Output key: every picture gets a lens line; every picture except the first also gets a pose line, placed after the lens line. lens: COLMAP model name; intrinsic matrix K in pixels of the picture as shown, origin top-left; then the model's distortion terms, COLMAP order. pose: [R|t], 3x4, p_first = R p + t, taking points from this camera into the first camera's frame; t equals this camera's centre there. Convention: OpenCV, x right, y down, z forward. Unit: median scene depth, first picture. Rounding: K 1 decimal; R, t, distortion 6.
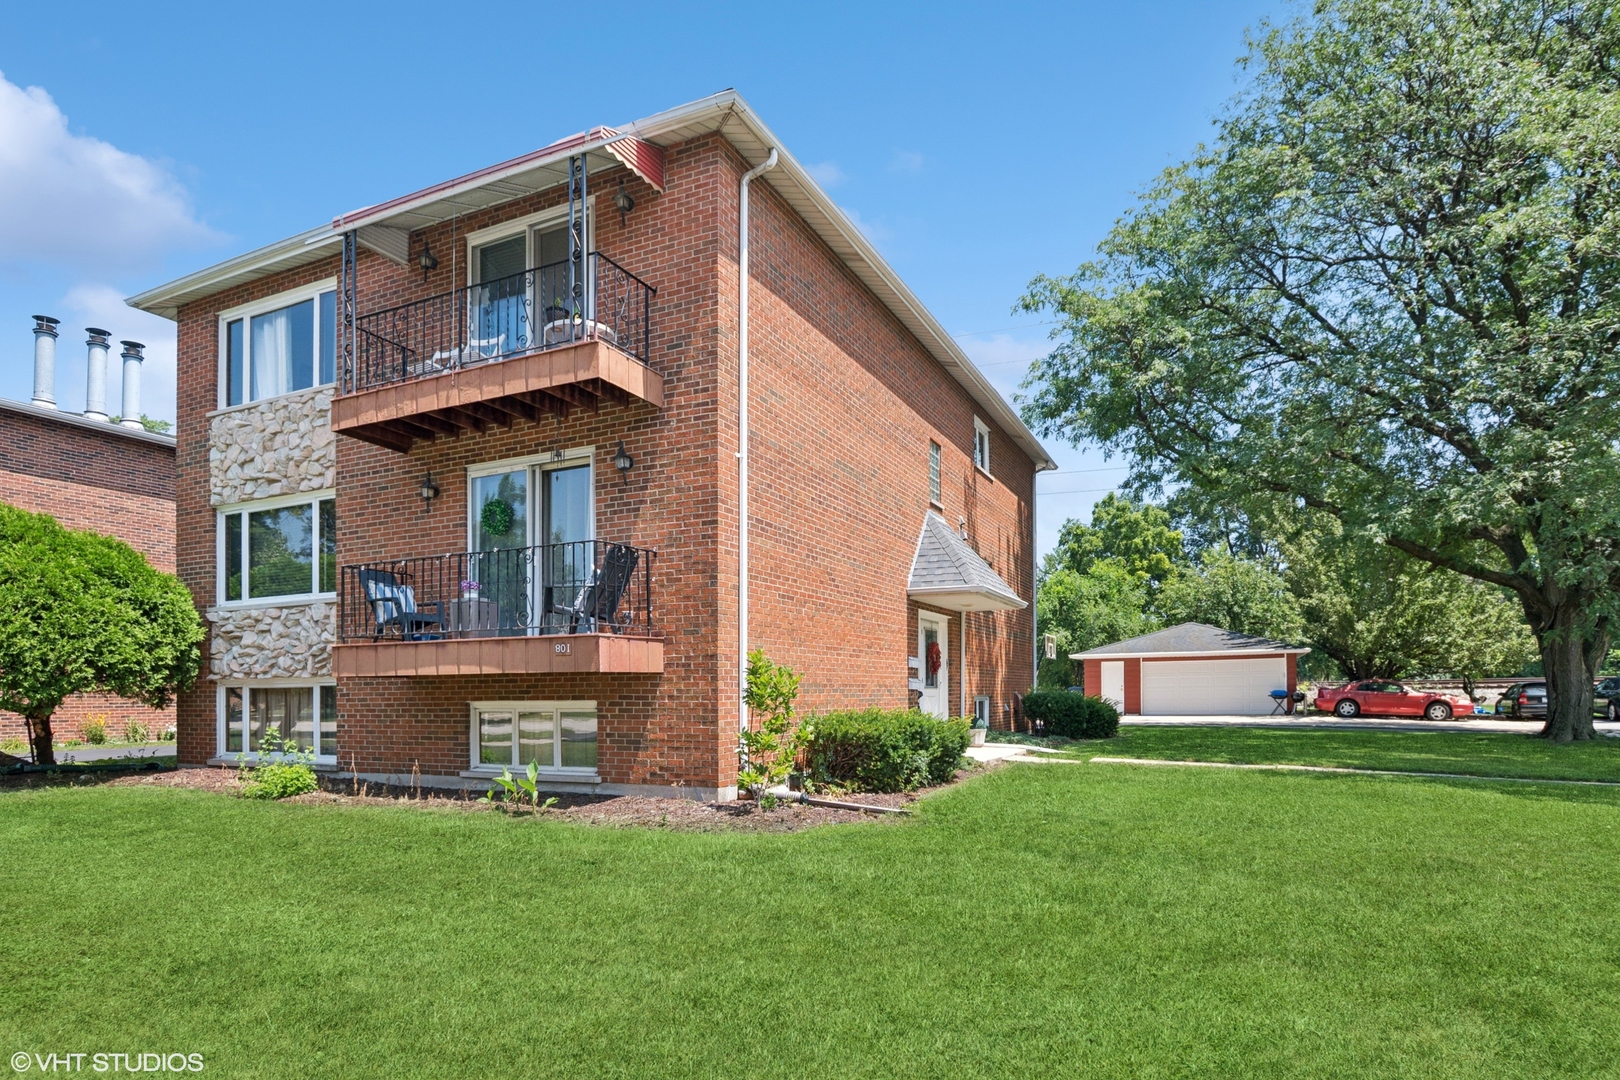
lens RADIAL K [[891.6, 0, 812.2], [0, 891.6, 684.2], [0, 0, 1]] dist [-0.004243, 0.000208]
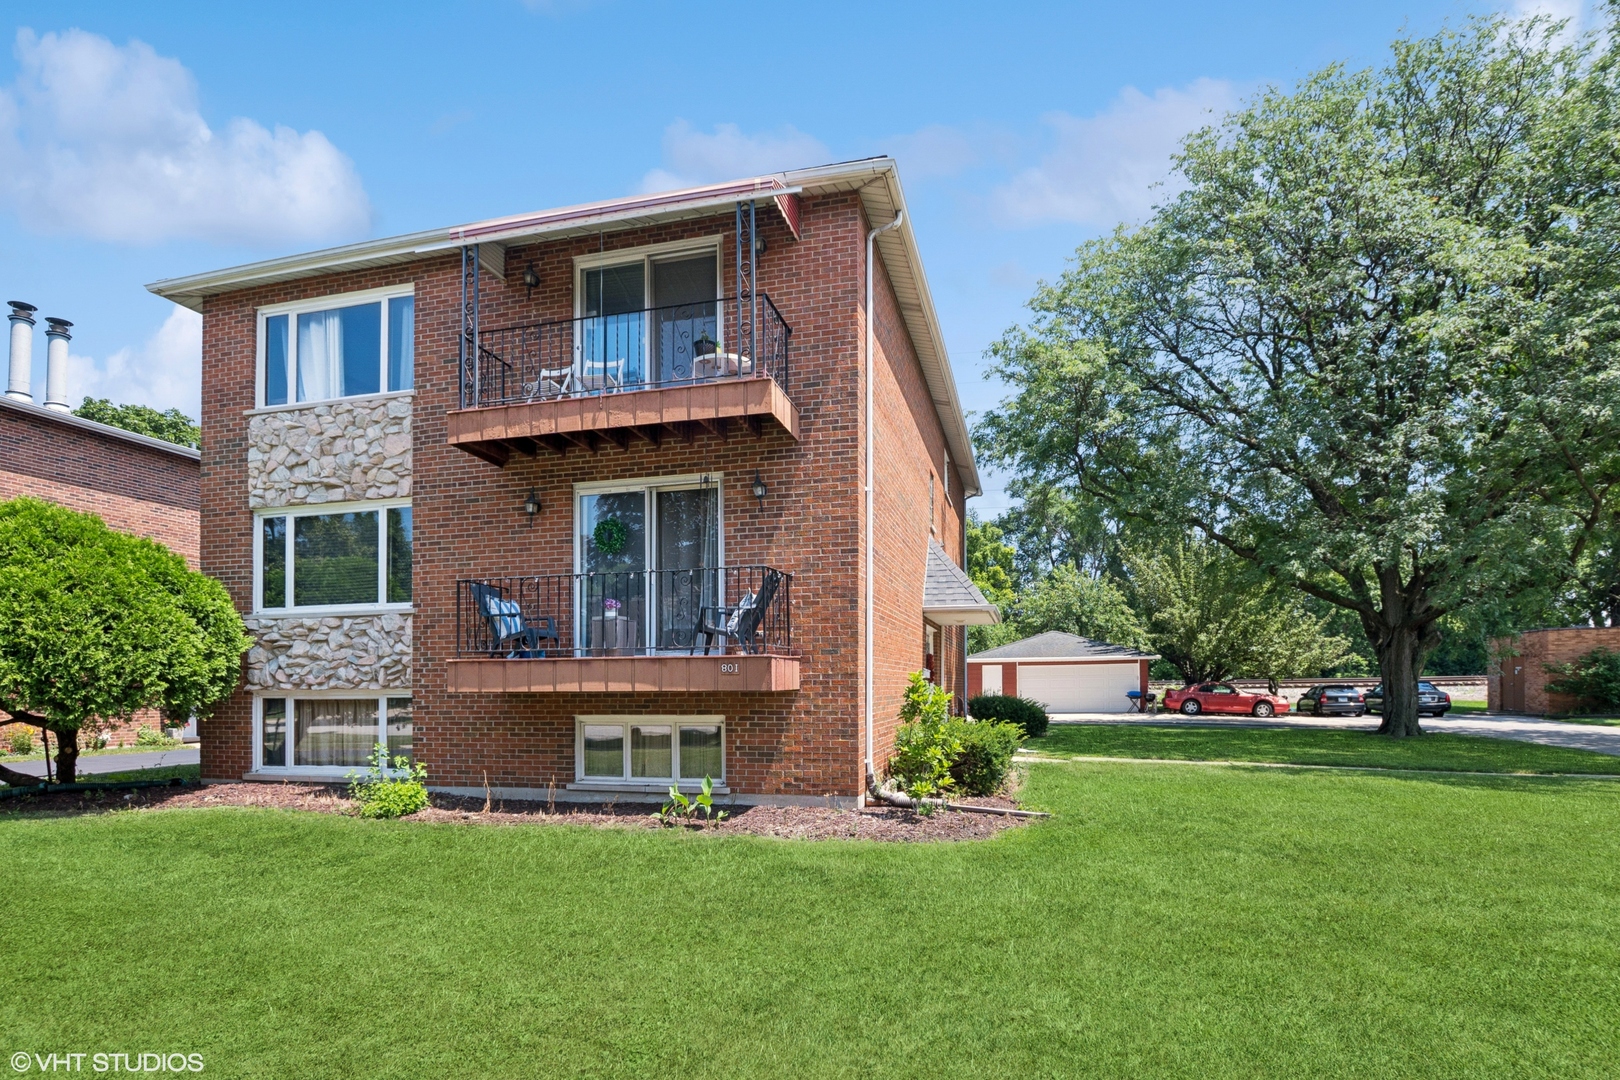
lens RADIAL K [[843.4, 0, 808.3], [0, 843.4, 678.2], [0, 0, 1]] dist [-0.012542, -0.000286]
pose [[0.982438, 0.002765, 0.186566, -0.302351], [-0.002437, 0.999995, -0.001989, -0.021303], [-0.186571, 0.001499, 0.982440, 0.005787]]
